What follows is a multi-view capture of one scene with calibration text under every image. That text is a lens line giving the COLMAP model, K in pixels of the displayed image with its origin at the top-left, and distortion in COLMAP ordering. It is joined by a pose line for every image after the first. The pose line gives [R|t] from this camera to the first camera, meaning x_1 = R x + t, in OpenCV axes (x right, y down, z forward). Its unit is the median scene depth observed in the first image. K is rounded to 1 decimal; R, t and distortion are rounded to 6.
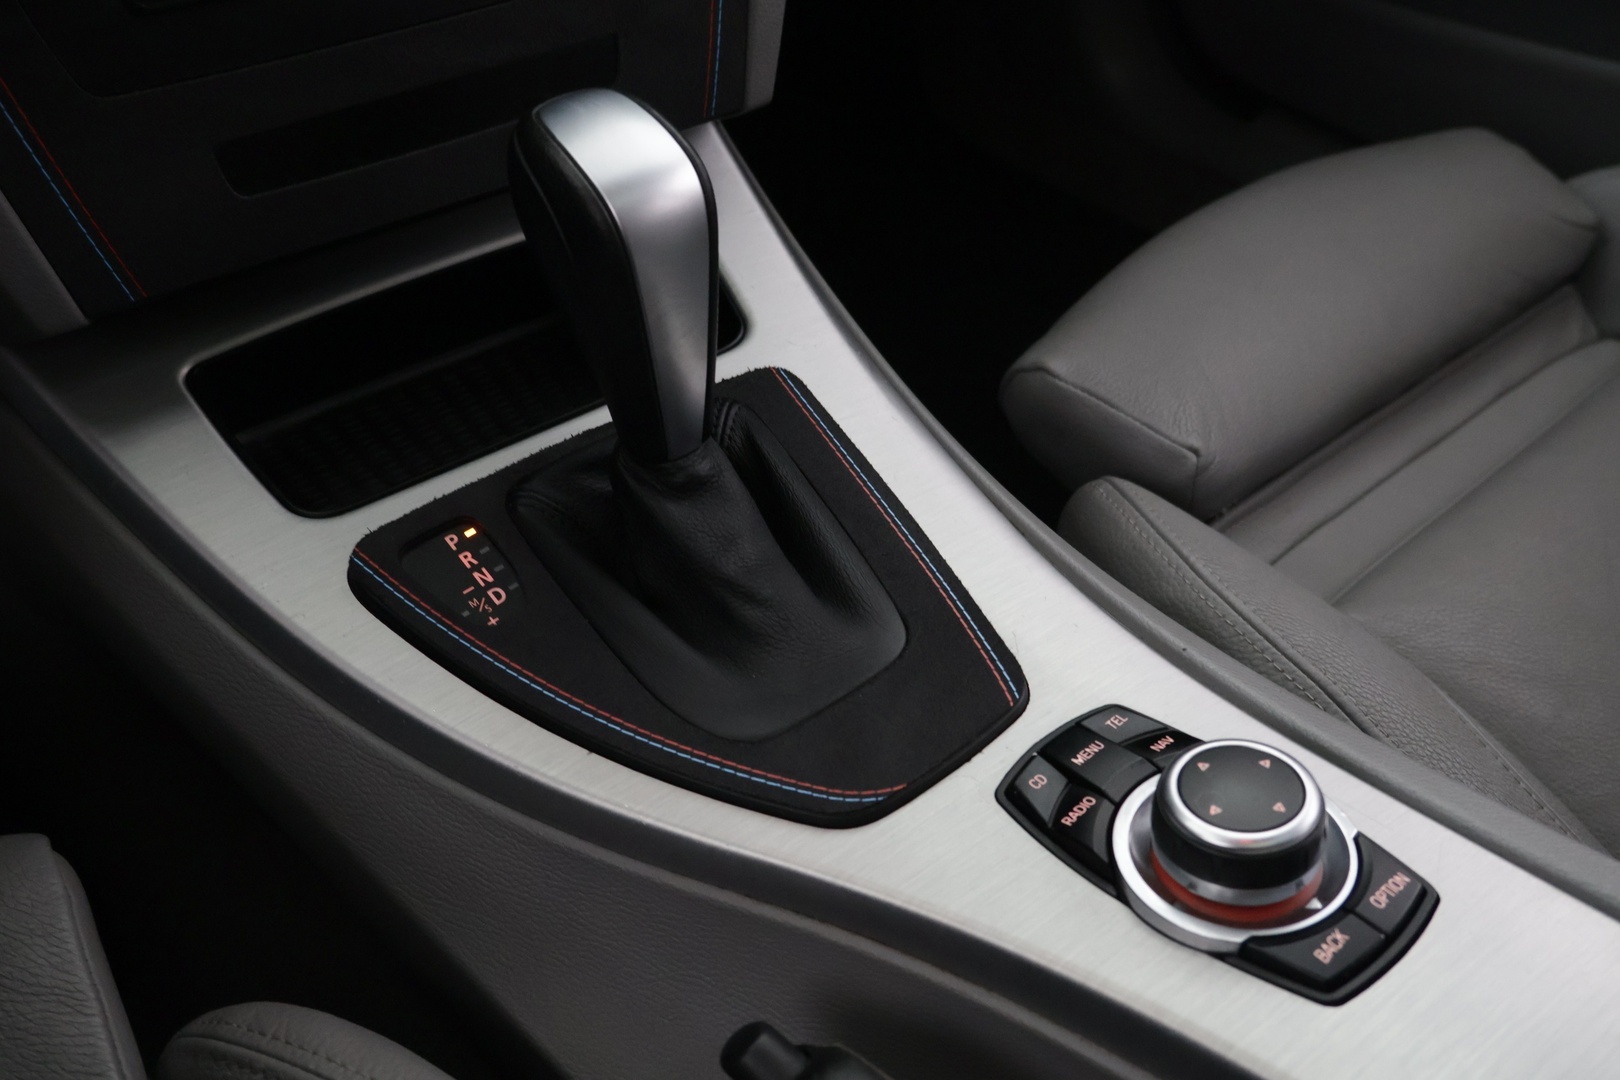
lens RADIAL K [[1412.1, 0, 815.1], [0, 1412.1, 529.8], [0, 0, 1]] dist [-0.008628, -0.005503]
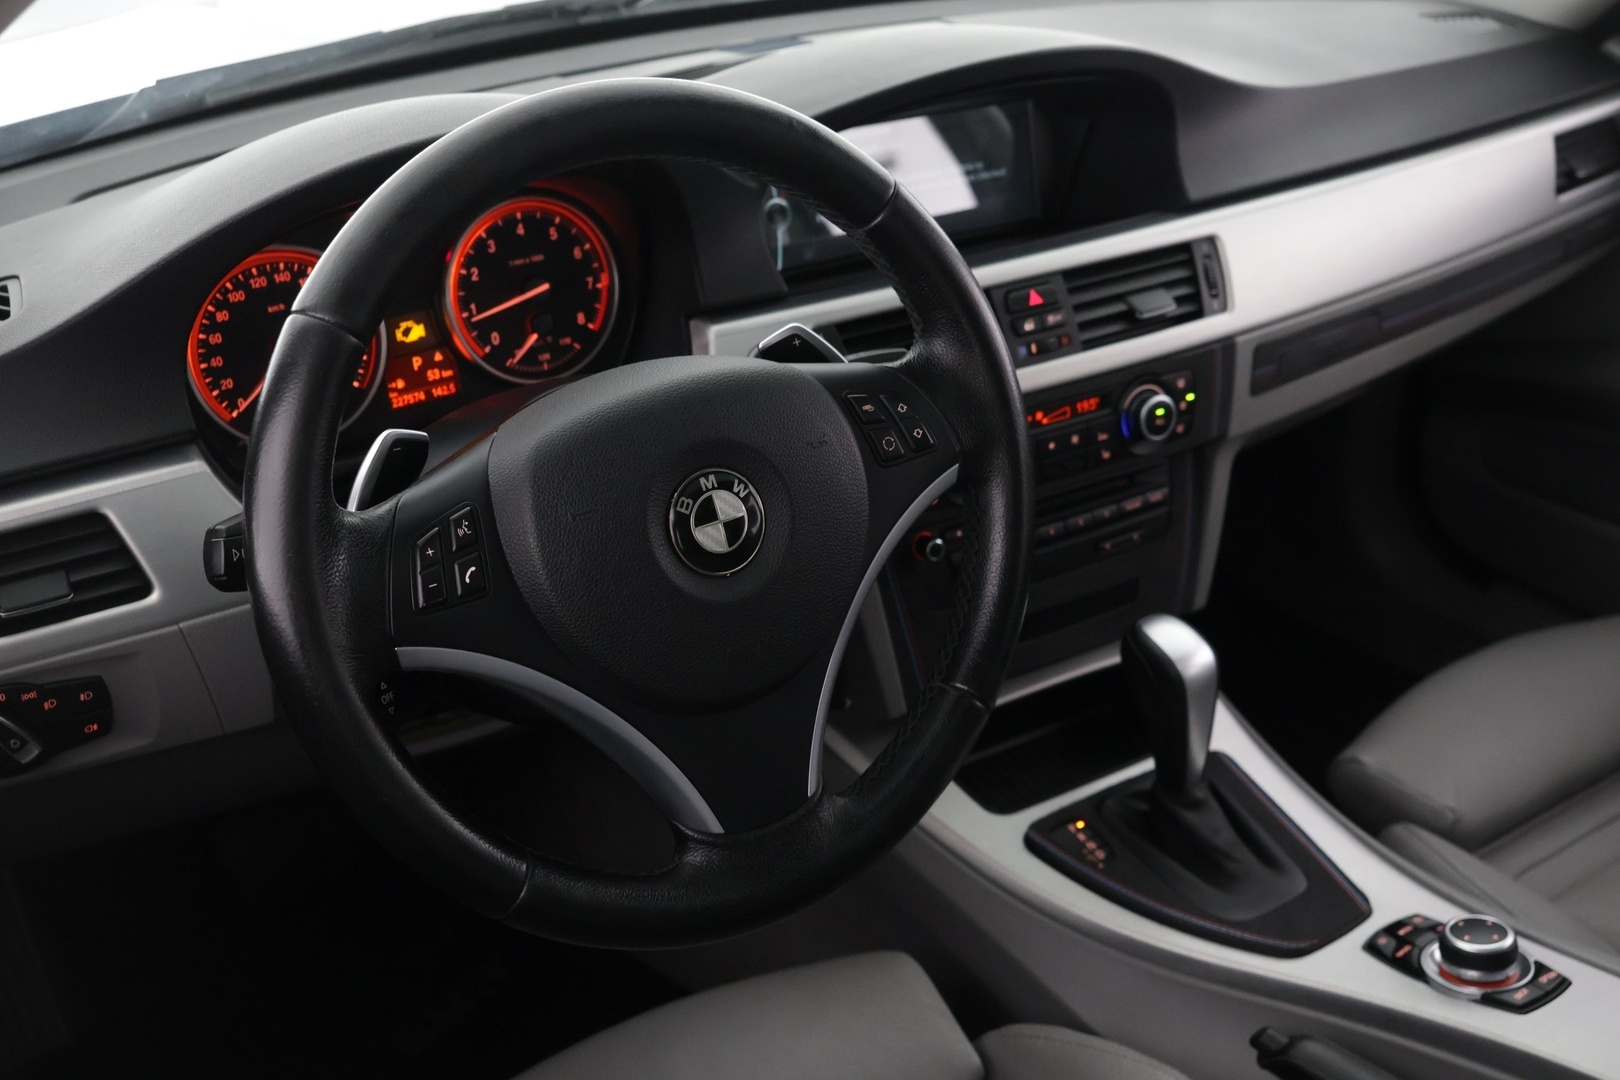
lens RADIAL K [[1860.7, 0, 815.4], [0, 1860.7, 536.9], [0, 0, 1]] dist [-0.032727, 0.000000]
pose [[0.997202, 0.023568, -0.070936, -0.458321], [-0.041242, 0.964950, -0.259174, 0.316059], [0.062341, 0.261375, 0.963222, -1.700385]]
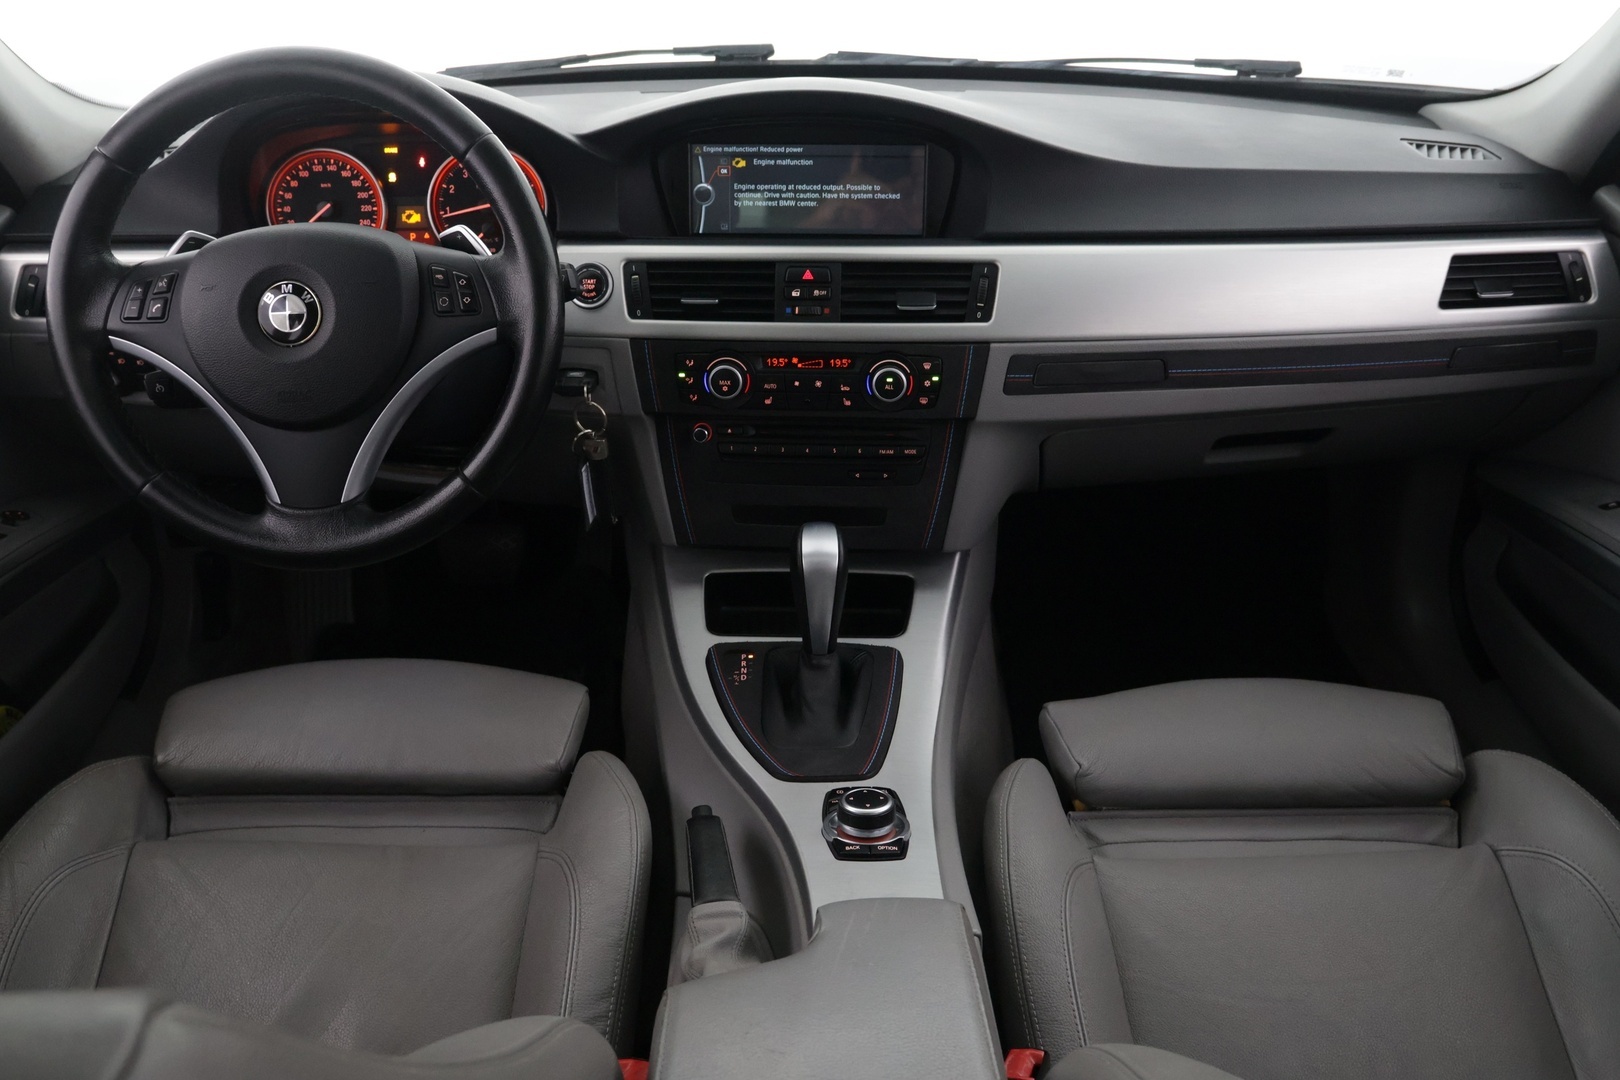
lens RADIAL K [[1373.9, 0, 808.2], [0, 1373.9, 529.3], [0, 0, 1]] dist [-0.036458, 0.050182]
pose [[0.764012, 0.278834, -0.581839, 1.368813], [-0.421799, 0.898253, -0.123395, 0.064742], [0.488232, 0.339695, 0.803888, -1.205446]]
